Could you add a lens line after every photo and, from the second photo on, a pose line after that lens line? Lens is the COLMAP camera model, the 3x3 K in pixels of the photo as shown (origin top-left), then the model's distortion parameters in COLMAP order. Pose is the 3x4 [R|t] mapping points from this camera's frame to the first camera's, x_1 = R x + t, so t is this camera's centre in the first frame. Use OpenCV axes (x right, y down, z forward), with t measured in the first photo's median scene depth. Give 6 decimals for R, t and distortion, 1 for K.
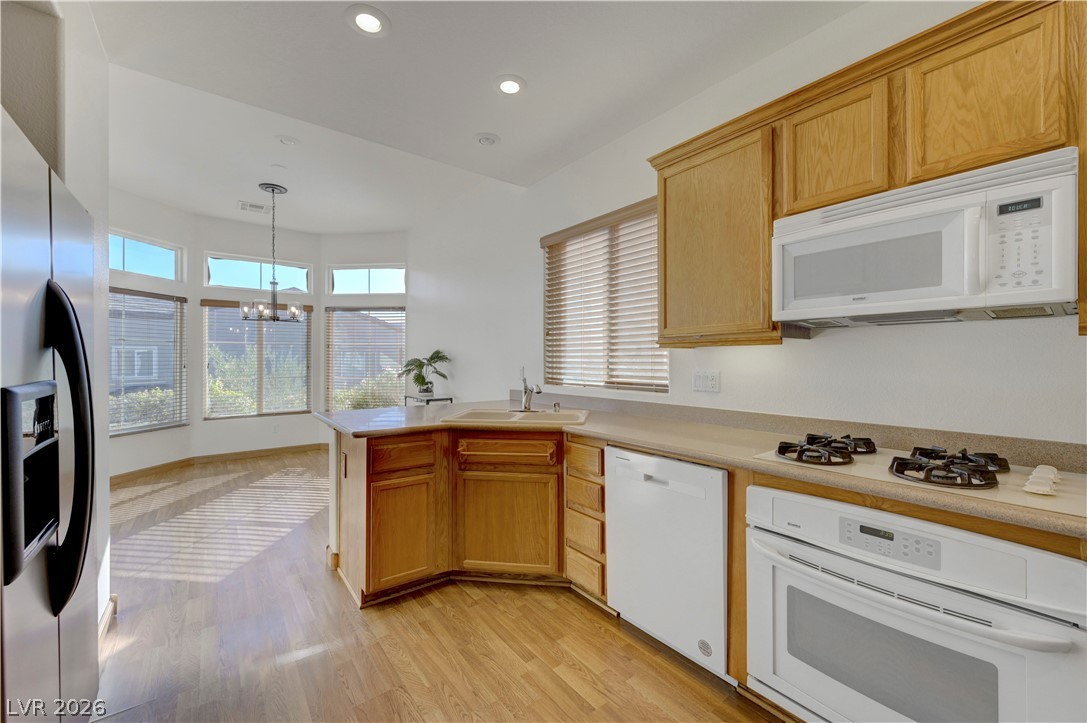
lens RADIAL K [[438.0, 0, 544.0], [0, 438.0, 359.0], [0, 0, 1]] dist [-0.002766, 0.000136]
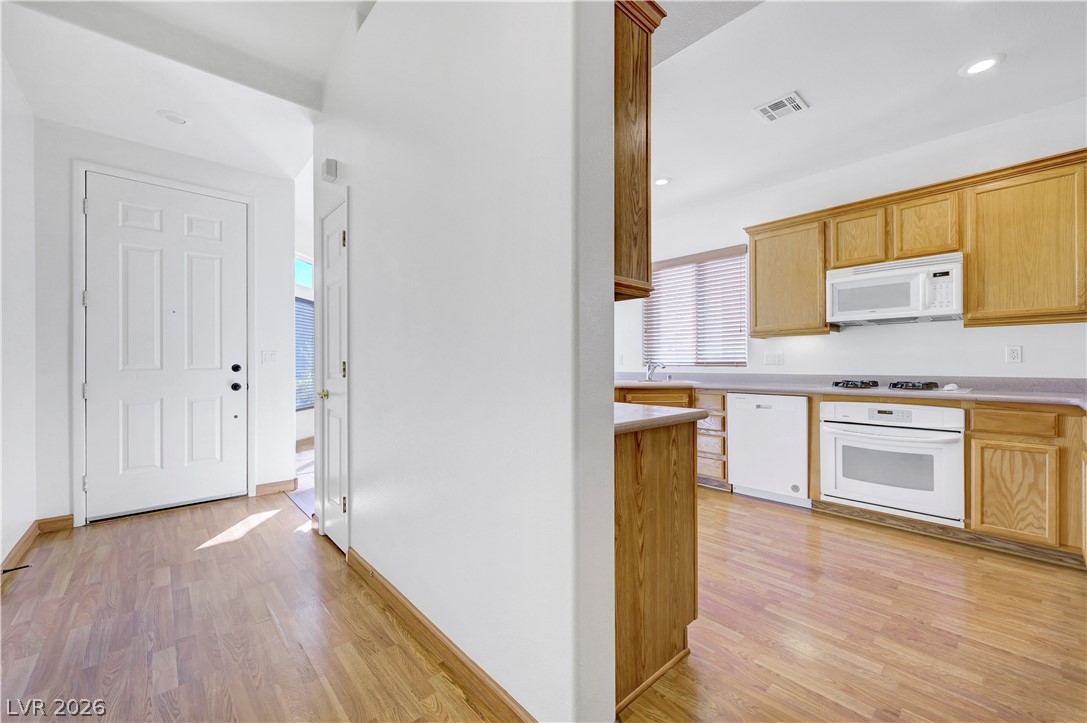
lens RADIAL K [[438.0, 0, 544.9], [0, 438.0, 362.1], [0, 0, 1]] dist [-0.002766, 0.000136]
pose [[0.997177, -0.001937, 0.075065, -0.663673], [0.002123, 0.999995, -0.002400, 0.070898], [-0.075060, 0.002553, 0.997176, -0.646060]]
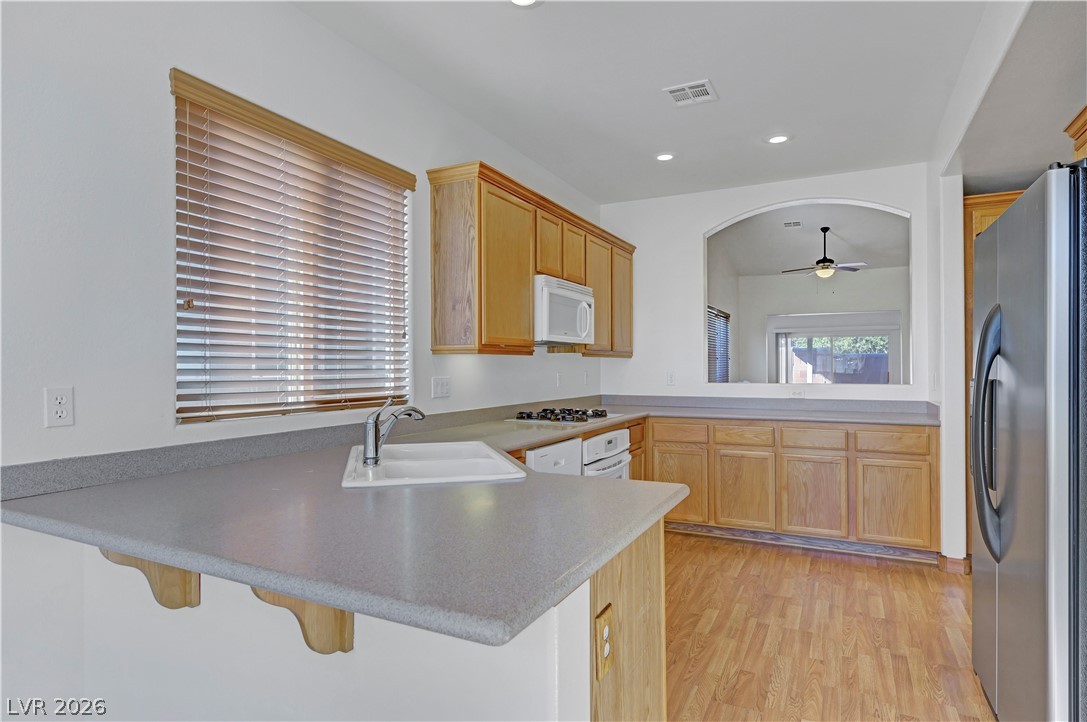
lens RADIAL K [[595.8, 0, 549.3], [0, 595.8, 362.3], [0, 0, 1]] dist [-0.012941, 0.000284]
pose [[-0.439891, 0.006923, 0.898025, -1.015215], [0.000903, 0.999973, -0.007267, 0.003860], [-0.898051, -0.002386, -0.439885, 1.432620]]
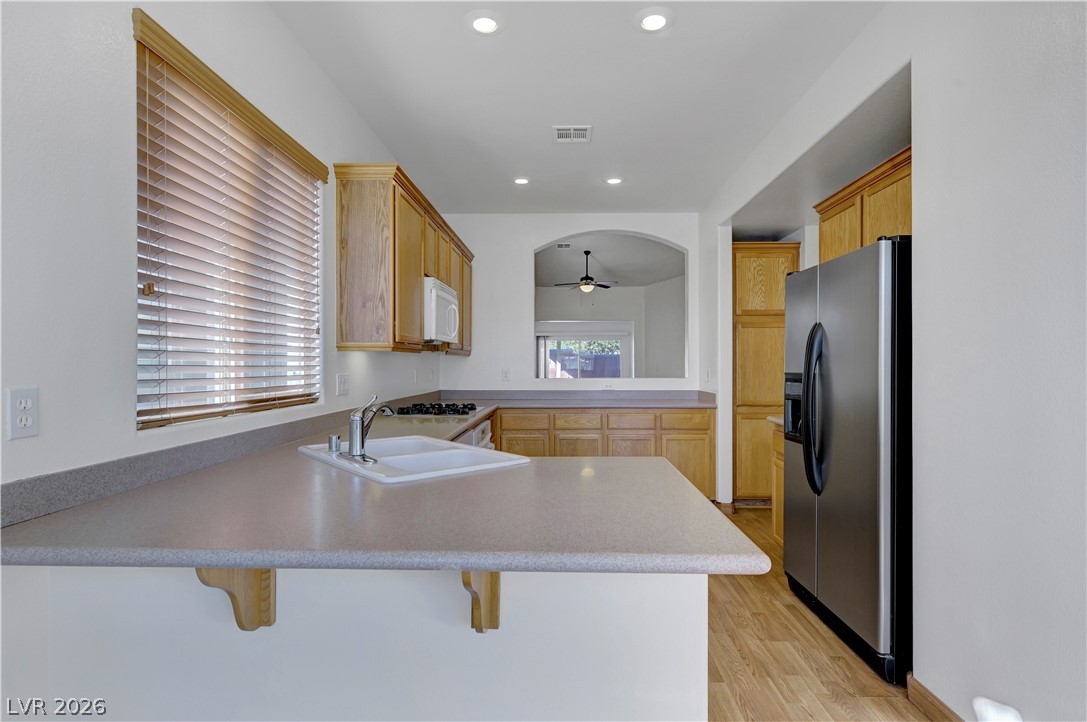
lens RADIAL K [[548.7, 0, 553.1], [0, 548.7, 363.6], [0, 0, 1]] dist [-0.016001, -0.000687]
pose [[-0.785495, -0.000275, 0.618868, -0.816287], [-0.001653, 0.999997, -0.001654, 0.005409], [-0.618866, -0.002322, -0.785493, 1.752168]]
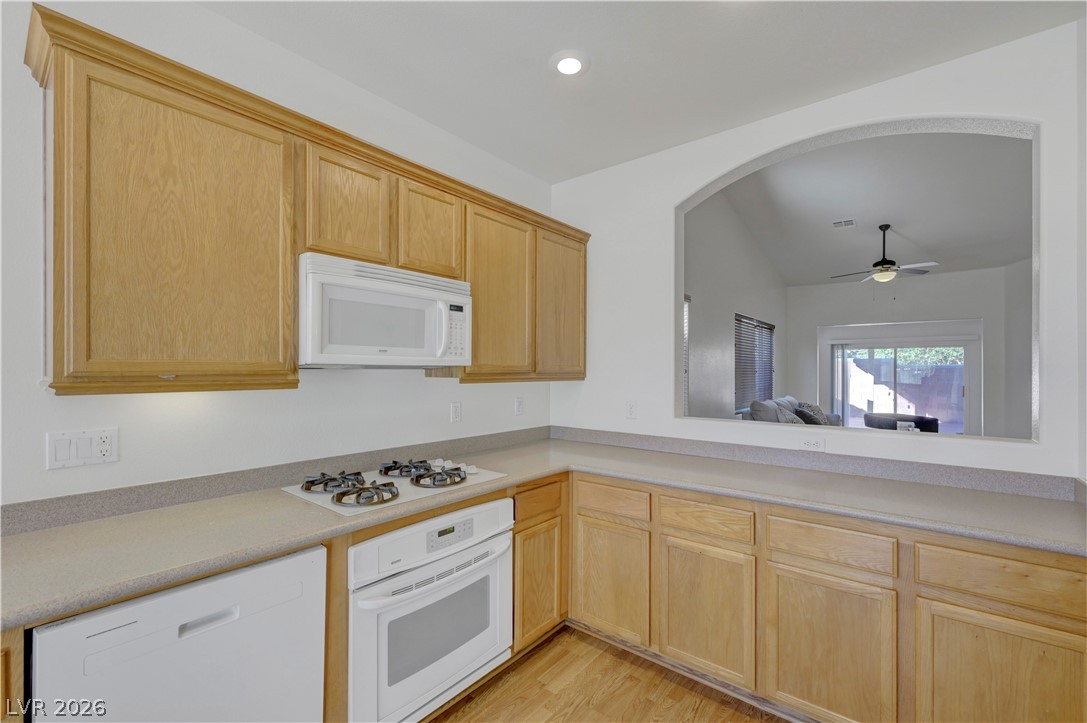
lens RADIAL K [[462.0, 0, 547.4], [0, 462.0, 368.1], [0, 0, 1]] dist [-0.005258, 0.000643]
pose [[-0.243228, 0.002131, 0.969967, -0.383537], [-0.007258, 0.999966, -0.004017, -0.058472], [-0.969942, -0.008017, -0.243204, 0.568860]]
